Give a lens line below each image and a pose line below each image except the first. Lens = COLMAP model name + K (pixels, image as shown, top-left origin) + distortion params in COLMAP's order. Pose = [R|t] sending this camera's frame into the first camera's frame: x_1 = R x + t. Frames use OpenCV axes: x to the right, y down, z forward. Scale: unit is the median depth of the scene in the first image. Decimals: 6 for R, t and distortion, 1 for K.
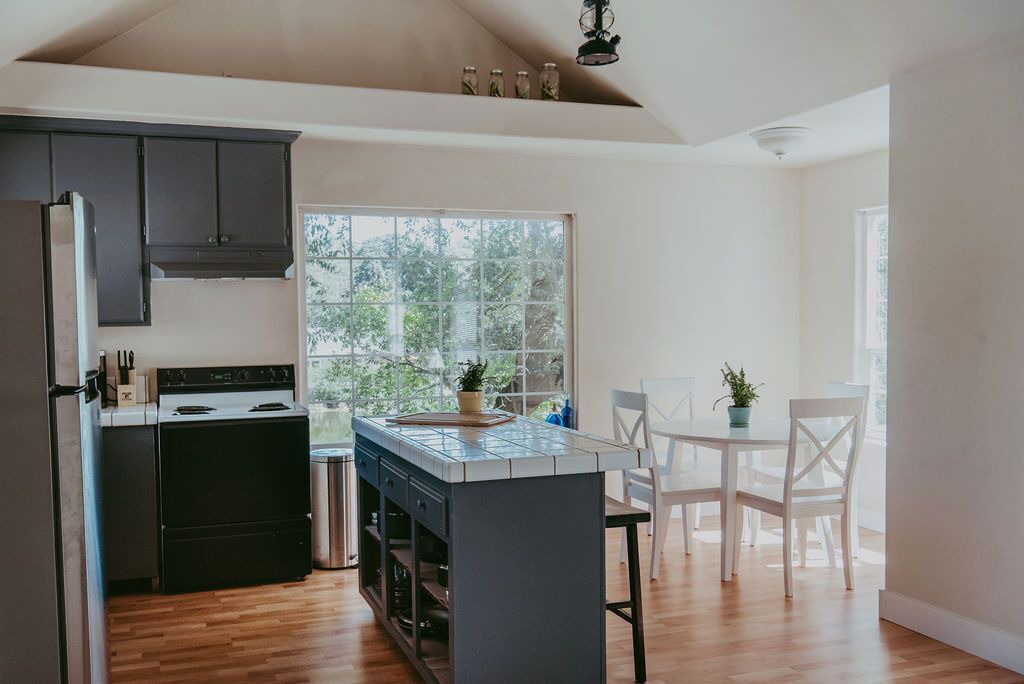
lens RADIAL K [[963.3, 0, 529.9], [0, 963.3, 366.7], [0, 0, 1]] dist [0.016661, -0.000914]
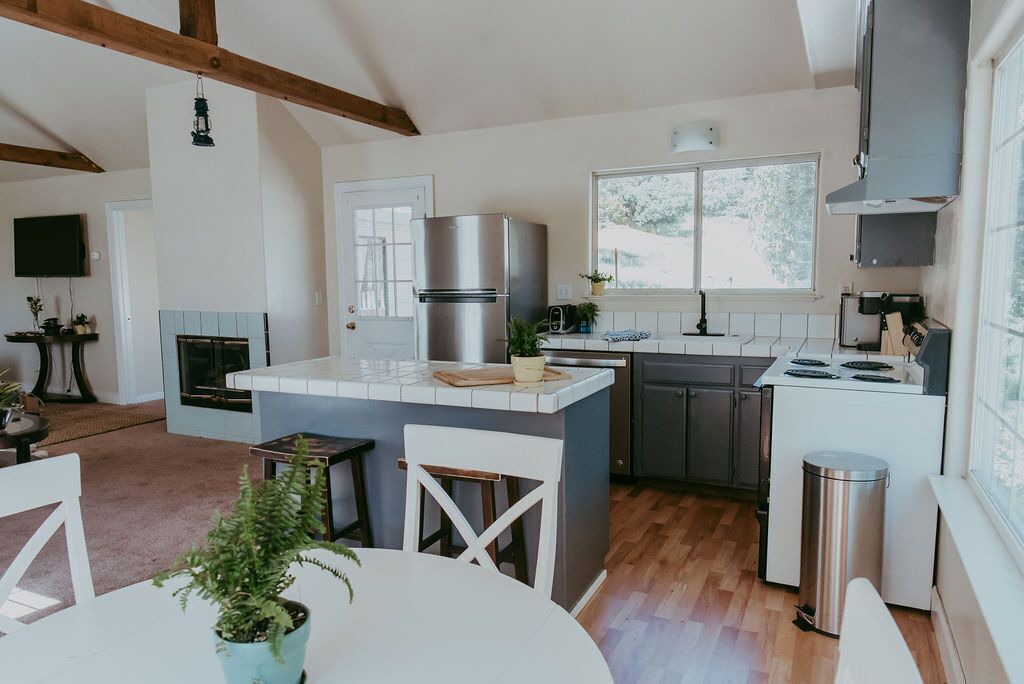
lens RADIAL K [[689.4, 0, 501.9], [0, 689.4, 349.2], [0, 0, 1]] dist [0.004495, -0.000611]
pose [[-0.736125, 0.095518, -0.670072, 0.308944], [-0.014496, 0.987540, 0.156698, -0.066157], [0.676691, 0.125063, -0.725568, 1.252580]]
